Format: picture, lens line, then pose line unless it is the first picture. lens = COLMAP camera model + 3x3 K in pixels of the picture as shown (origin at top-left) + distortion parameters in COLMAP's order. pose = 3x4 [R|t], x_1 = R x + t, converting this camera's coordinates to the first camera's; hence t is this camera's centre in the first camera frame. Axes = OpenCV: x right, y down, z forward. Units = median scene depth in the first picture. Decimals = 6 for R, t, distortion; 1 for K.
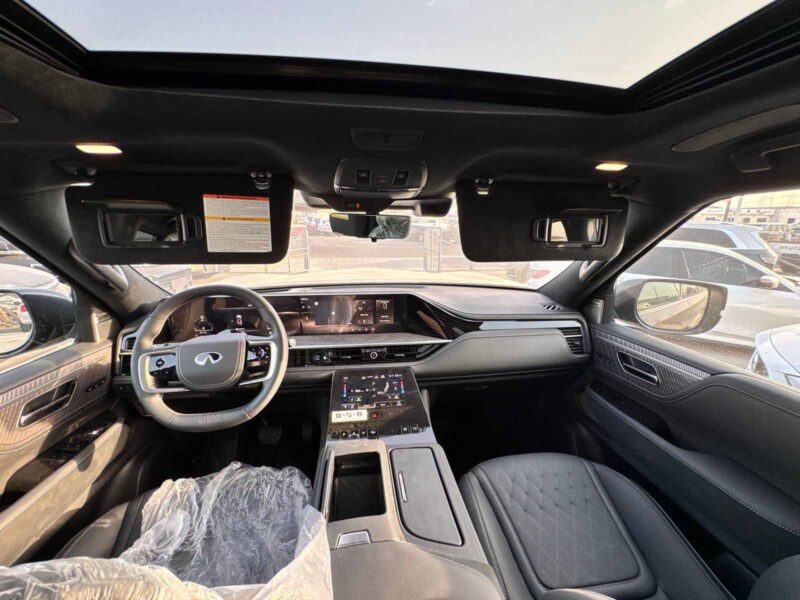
lens RADIAL K [[321.5, 0, 400.5], [0, 321.5, 300.8], [0, 0, 1]] dist [-0.003364, -0.000264]
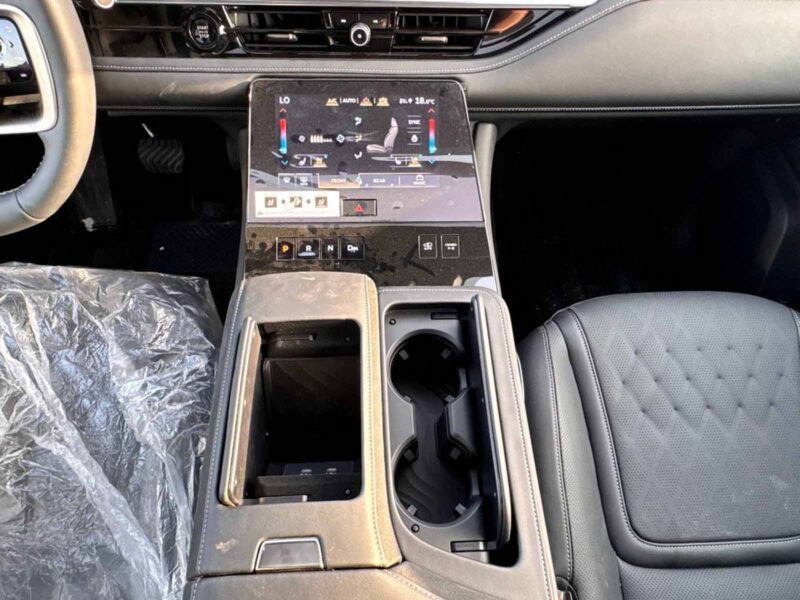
lens RADIAL K [[520.7, 0, 397.7], [0, 520.7, 298.9], [0, 0, 1]] dist [0.007367, -0.000069]
pose [[0.995288, 0.094986, -0.019493, -0.004644], [-0.052098, 0.693387, 0.718679, -0.044642], [0.081780, -0.714277, 0.695068, 0.431770]]
